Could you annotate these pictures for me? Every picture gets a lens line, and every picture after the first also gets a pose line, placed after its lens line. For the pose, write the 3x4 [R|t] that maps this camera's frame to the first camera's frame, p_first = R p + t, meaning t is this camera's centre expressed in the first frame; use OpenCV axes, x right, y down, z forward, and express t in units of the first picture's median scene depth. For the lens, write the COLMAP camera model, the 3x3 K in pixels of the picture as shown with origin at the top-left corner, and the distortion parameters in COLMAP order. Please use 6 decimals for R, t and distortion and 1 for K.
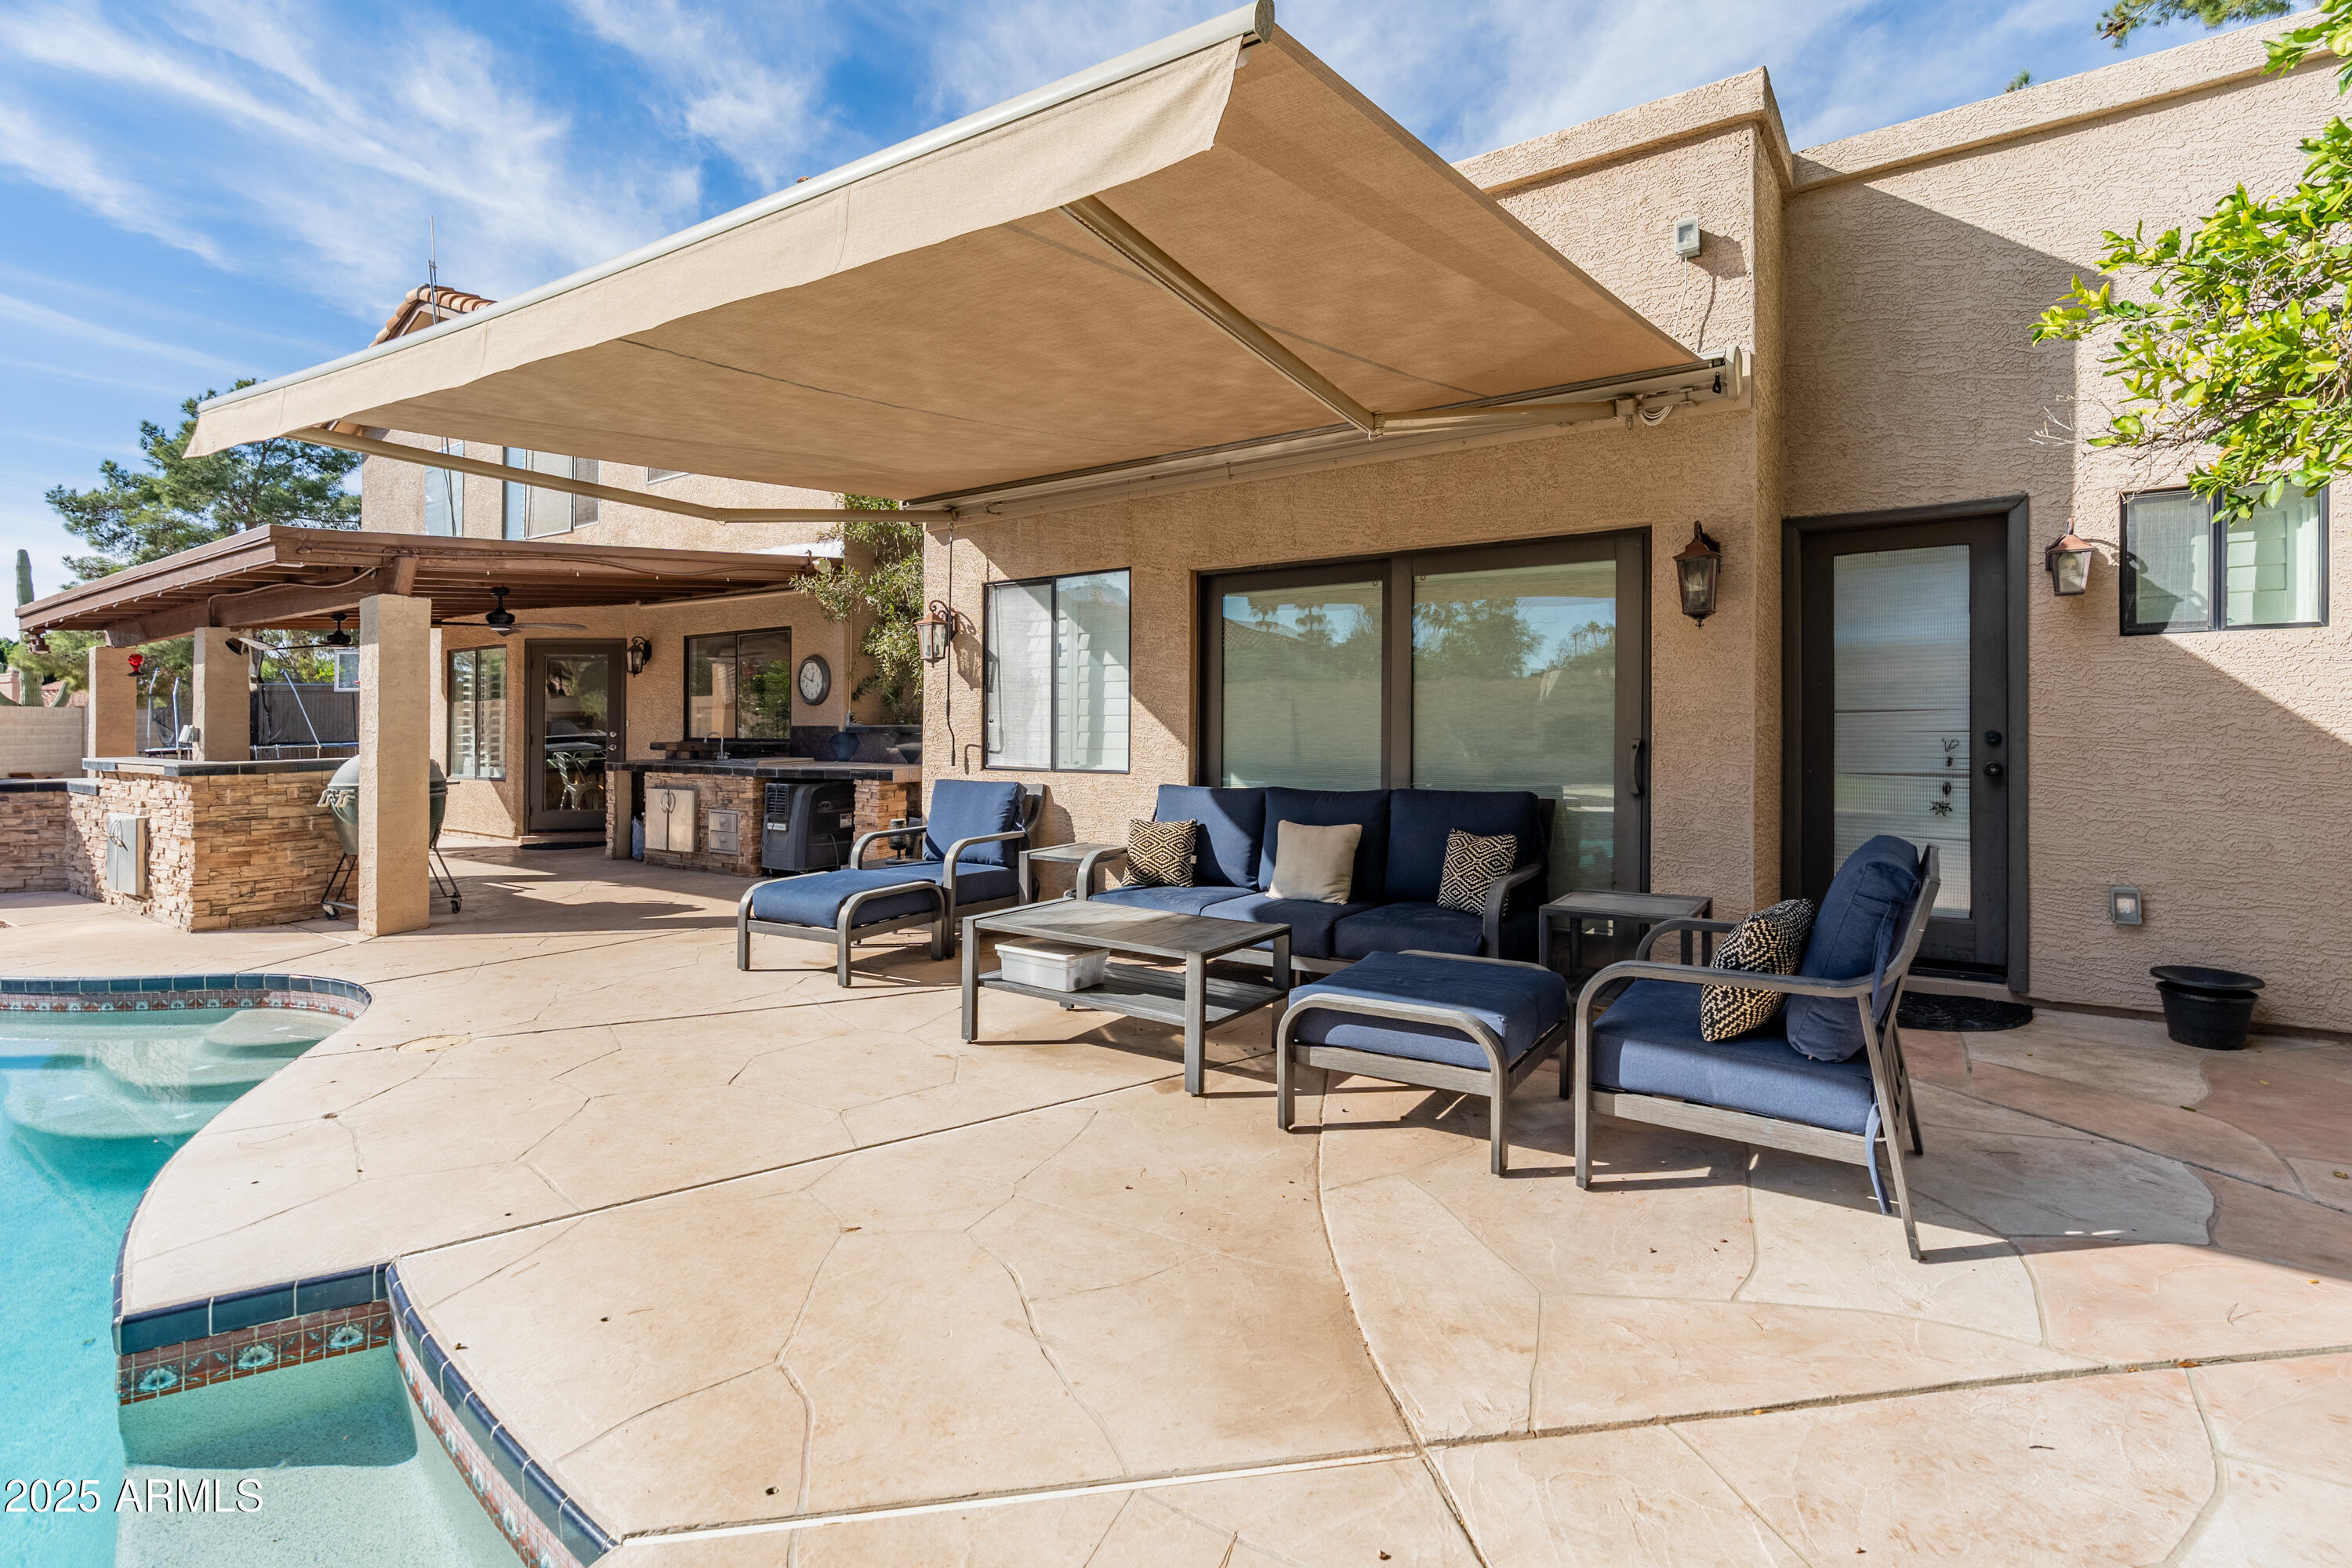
lens RADIAL K [[1085.7, 0, 1175.8], [0, 1085.7, 769.3], [0, 0, 1]] dist [-0.000391, 0.000277]
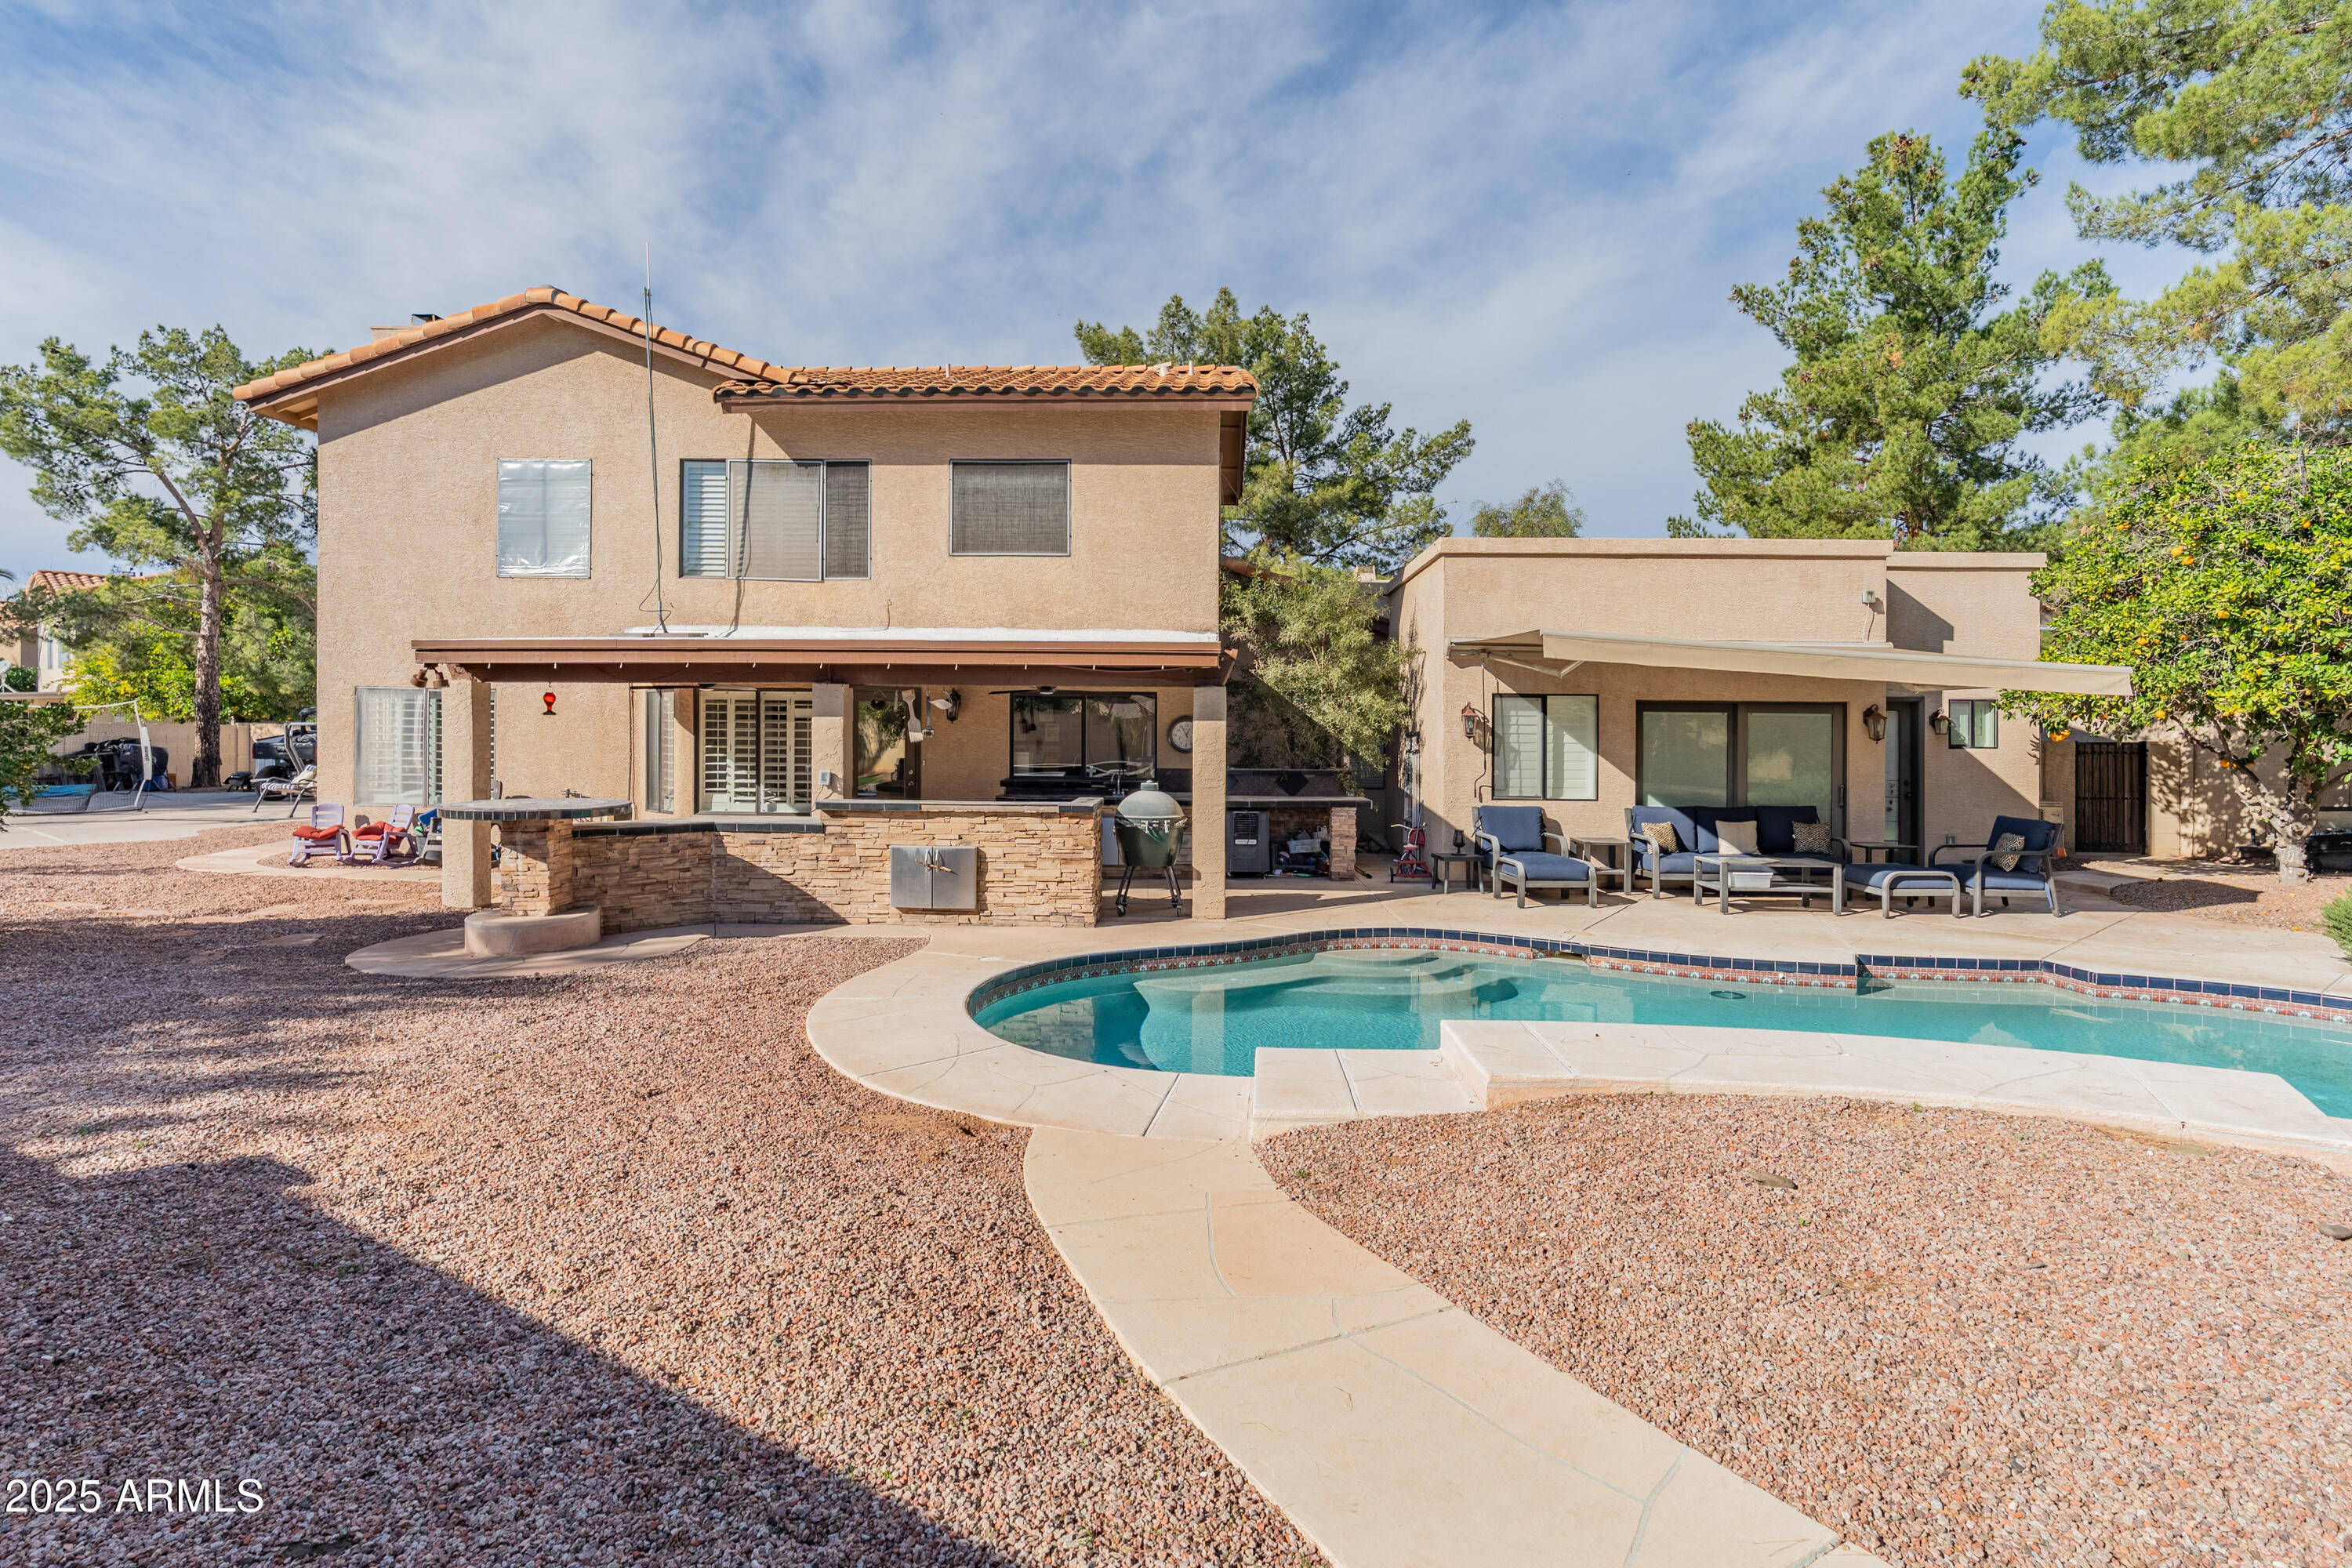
lens RADIAL K [[1204.8, 0, 1174.2], [0, 1204.8, 783.8], [0, 0, 1]] dist [-0.002343, -0.000082]
pose [[0.830646, -0.009330, 0.556722, -2.059979], [0.007959, 0.999956, 0.004882, -0.046378], [-0.556744, 0.000375, 0.830684, -0.404916]]
